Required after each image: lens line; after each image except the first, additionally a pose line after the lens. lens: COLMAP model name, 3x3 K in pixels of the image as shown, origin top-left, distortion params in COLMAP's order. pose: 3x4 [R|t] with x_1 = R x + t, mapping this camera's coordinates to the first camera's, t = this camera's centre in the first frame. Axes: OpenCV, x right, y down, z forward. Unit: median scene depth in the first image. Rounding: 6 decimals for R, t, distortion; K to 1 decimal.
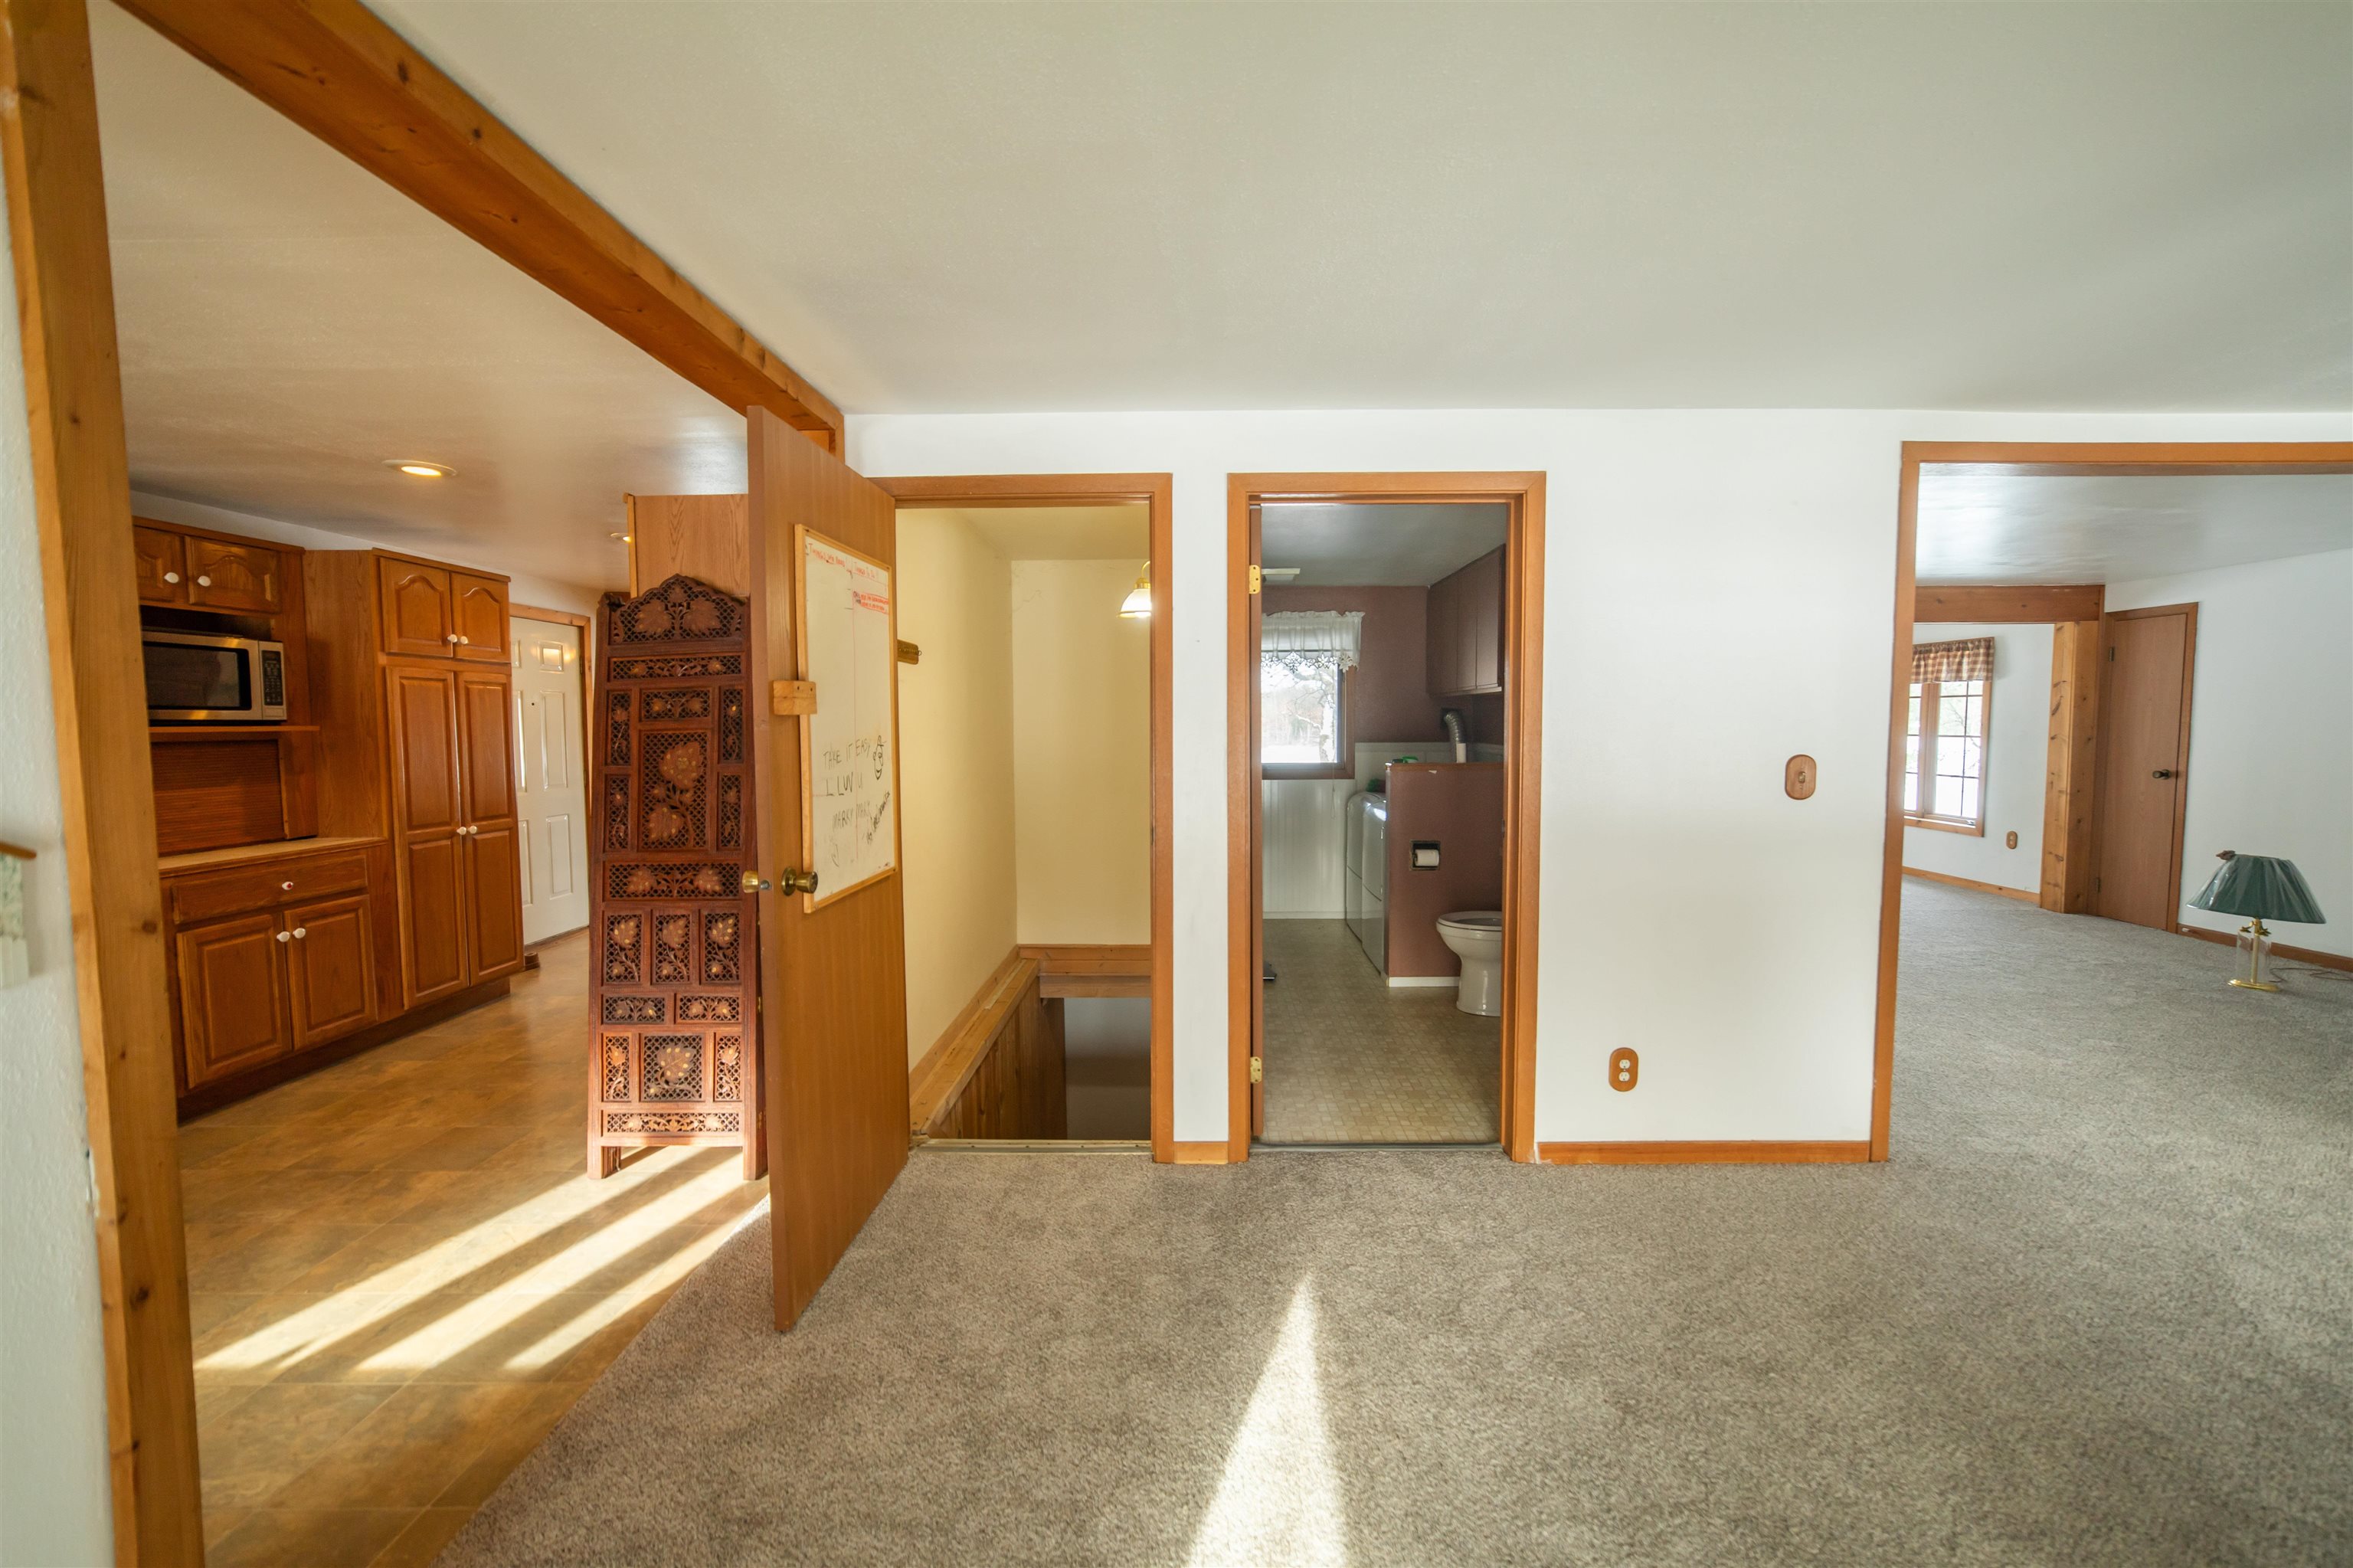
lens RADIAL K [[911.1, 0, 1188.6], [0, 911.1, 775.1], [0, 0, 1]] dist [-0.018408, 0.004725]
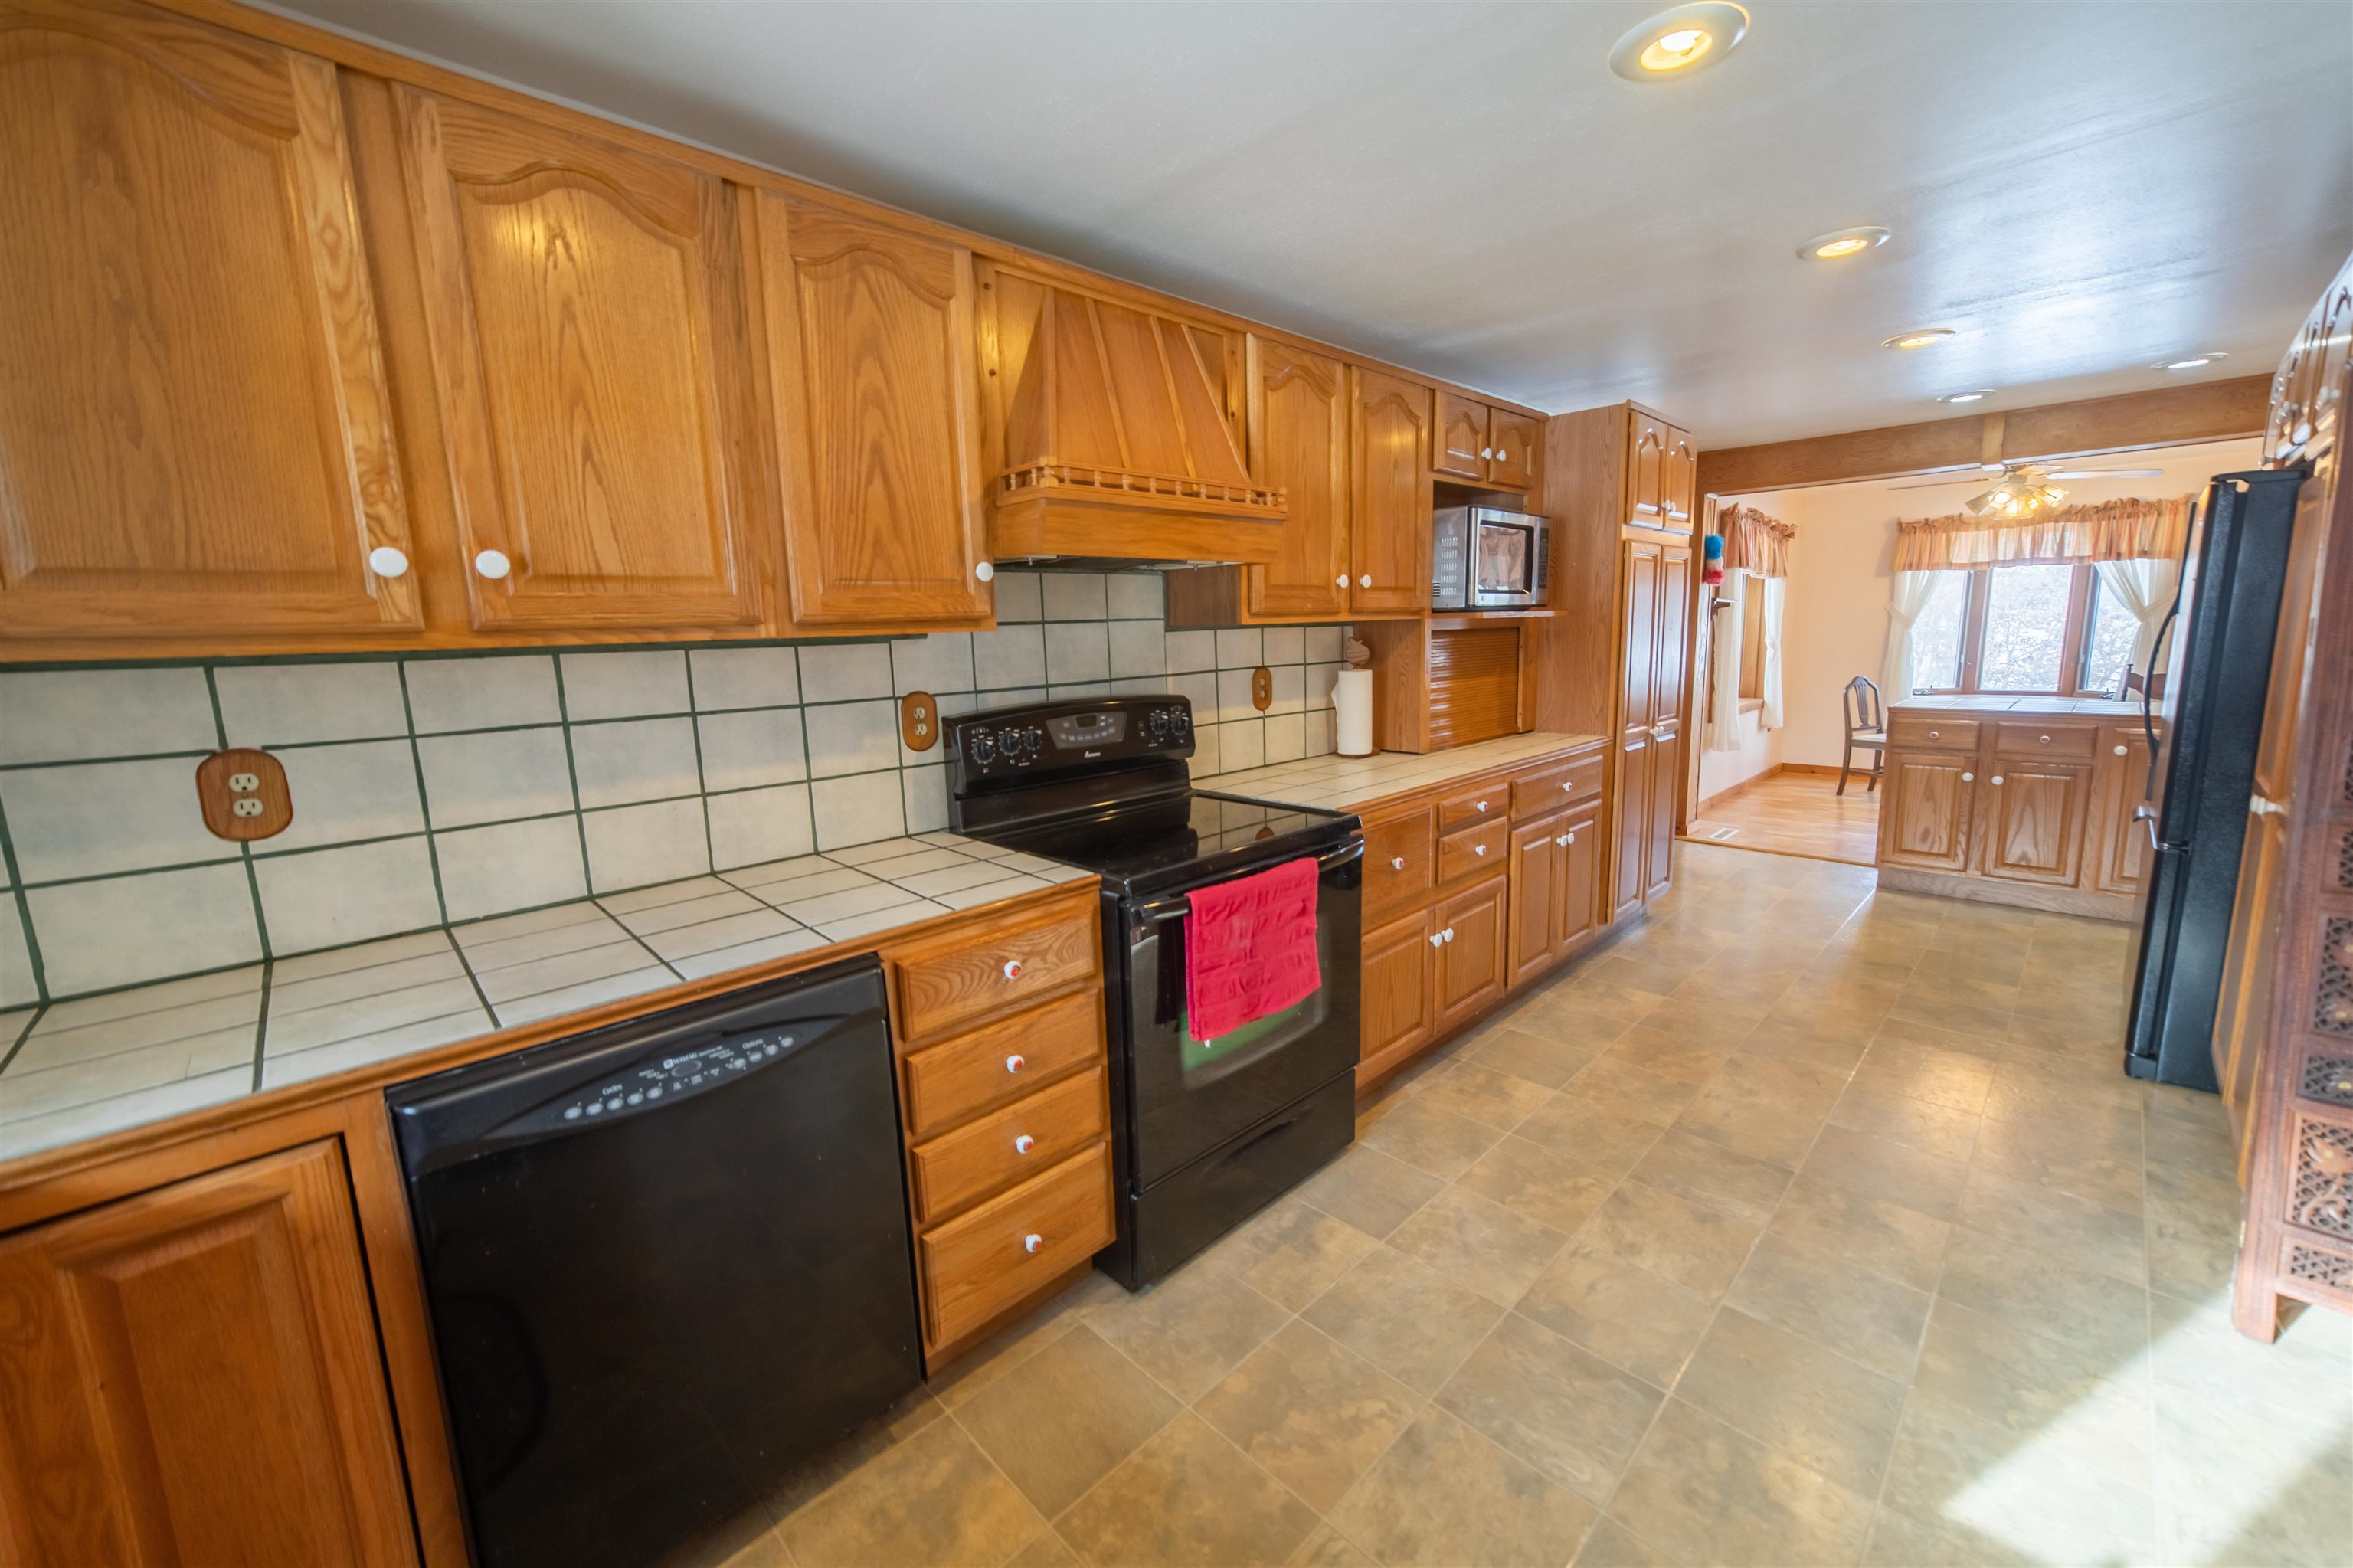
lens RADIAL K [[911.1, 0, 1180.5], [0, 911.1, 776.8], [0, 0, 1]] dist [-0.018408, 0.004725]
pose [[0.697994, 0.093907, -0.709920, -0.715628], [-0.008725, 0.992406, 0.122696, 0.003520], [0.716051, -0.079447, 0.693513, 0.086176]]
